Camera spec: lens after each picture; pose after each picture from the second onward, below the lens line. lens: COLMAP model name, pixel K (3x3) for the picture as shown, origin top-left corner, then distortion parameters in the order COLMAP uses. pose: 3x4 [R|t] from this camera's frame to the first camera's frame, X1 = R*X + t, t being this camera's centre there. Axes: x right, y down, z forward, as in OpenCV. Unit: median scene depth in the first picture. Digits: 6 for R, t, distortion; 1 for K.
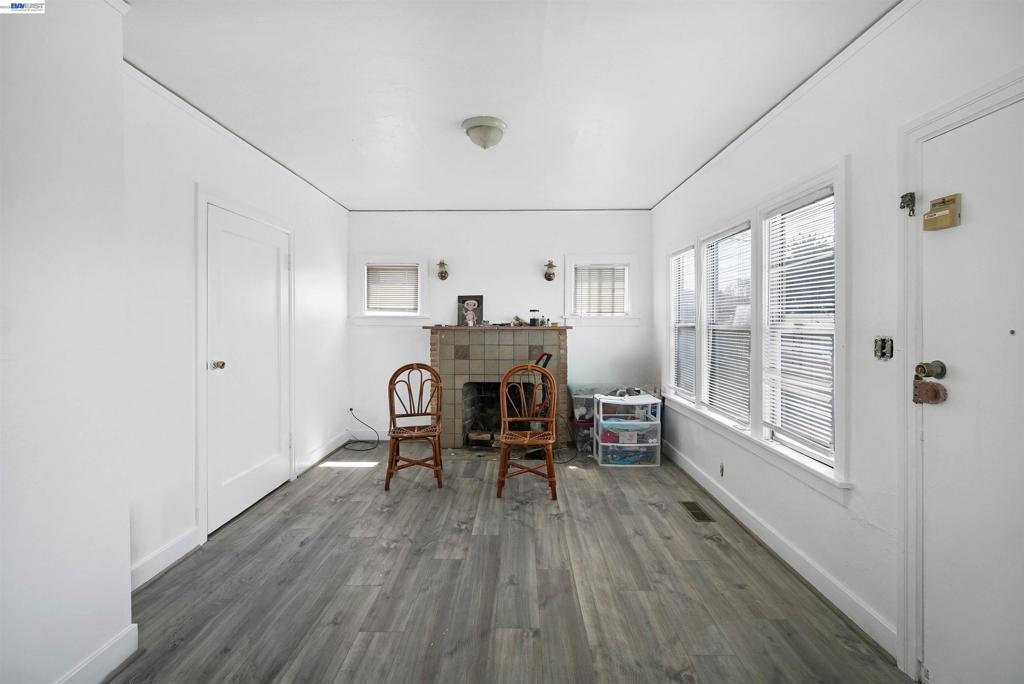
lens RADIAL K [[449.1, 0, 508.8], [0, 449.1, 334.1], [0, 0, 1]] dist [-0.002695, -0.000123]
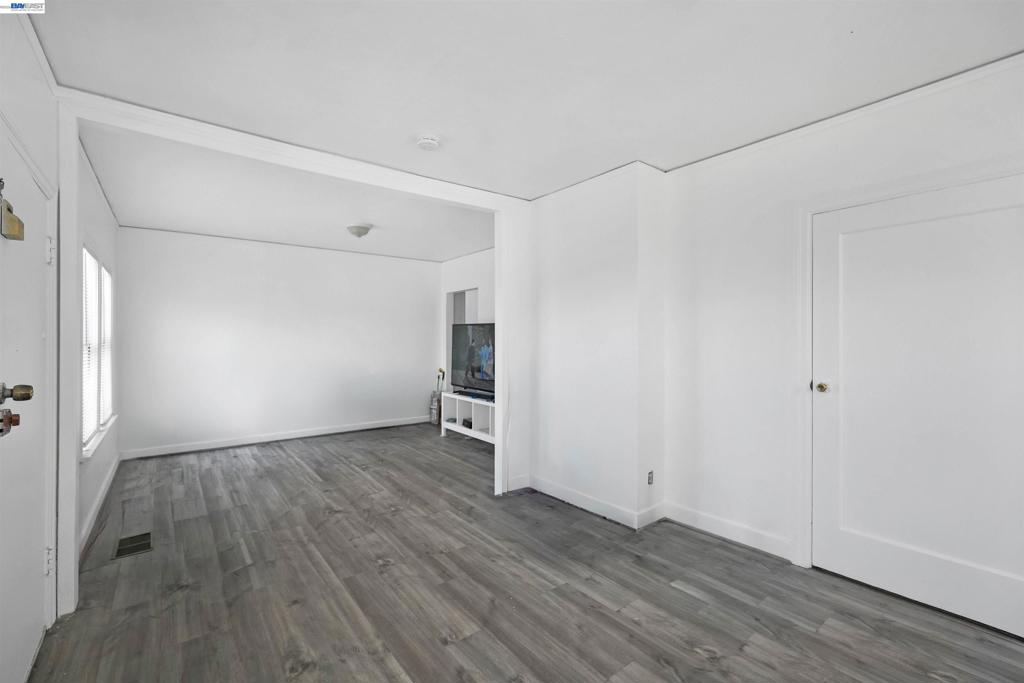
lens RADIAL K [[443.4, 0, 515.0], [0, 443.4, 343.0], [0, 0, 1]] dist [-0.002353, 0.000368]
pose [[-0.772640, 0.001736, -0.634842, 0.268660], [-0.014260, 0.999696, 0.020089, -0.020408], [0.634685, 0.024575, -0.772380, 0.863041]]
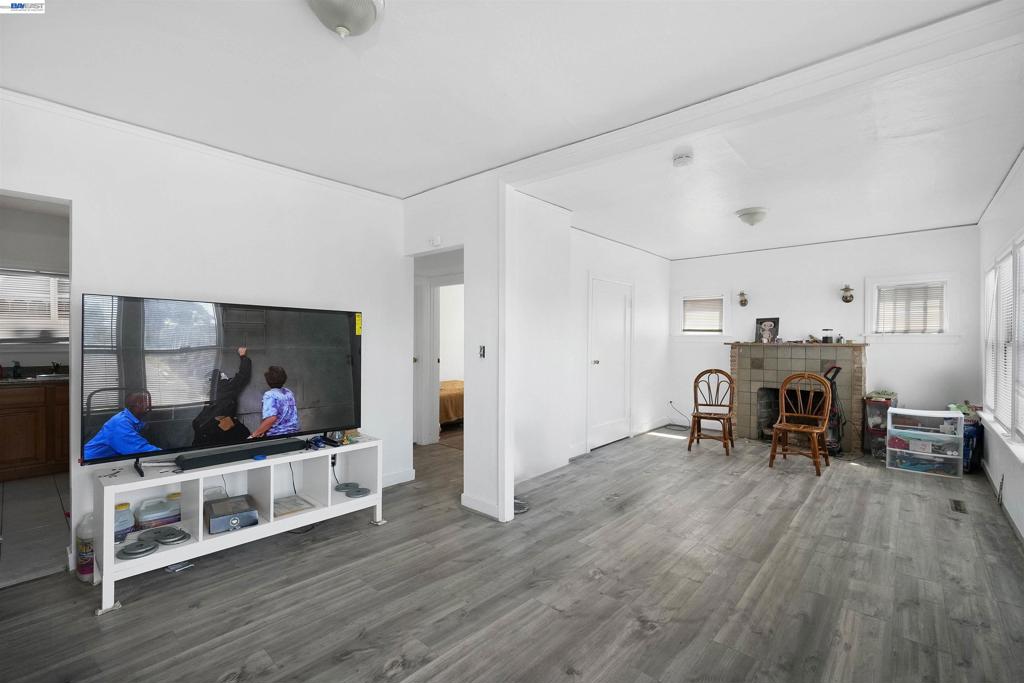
lens RADIAL K [[443.4, 0, 515.6], [0, 443.4, 342.0], [0, 0, 1]] dist [-0.002353, 0.000368]
pose [[0.760956, 0.003676, -0.648793, 0.214347], [-0.016788, 0.999761, -0.014025, 0.010297], [0.648586, 0.021565, 0.760836, -0.448822]]
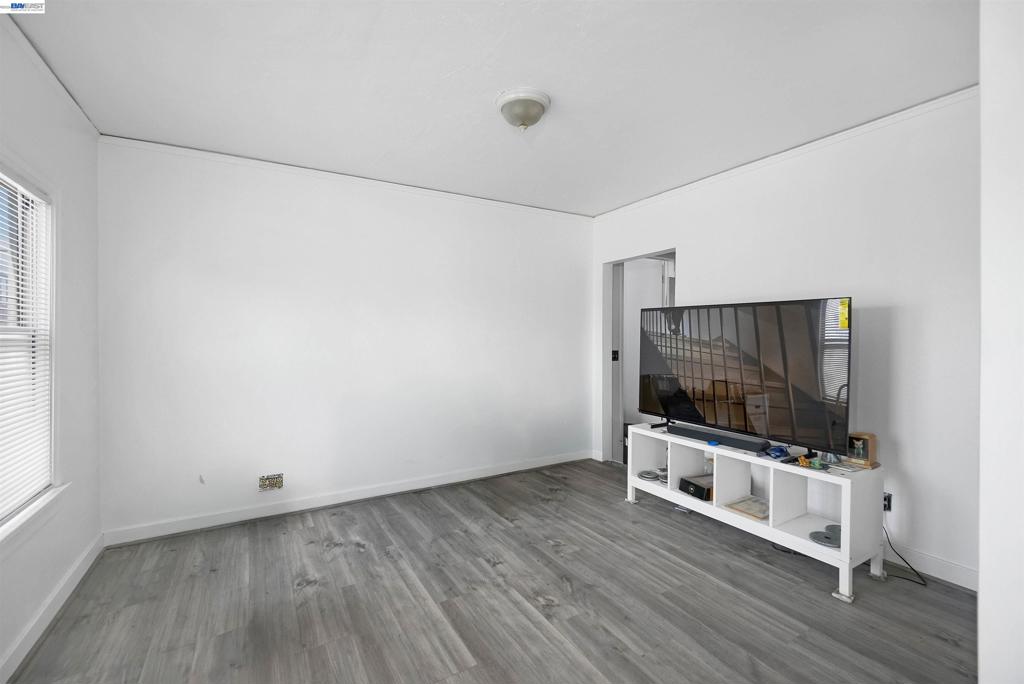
lens RADIAL K [[449.1, 0, 519.8], [0, 449.1, 336.8], [0, 0, 1]] dist [-0.002695, -0.000123]
pose [[-0.840897, -0.002253, -0.541191, 0.170365], [-0.013351, 0.999773, 0.016583, -0.005400], [0.541031, 0.021170, -0.840736, 0.214054]]
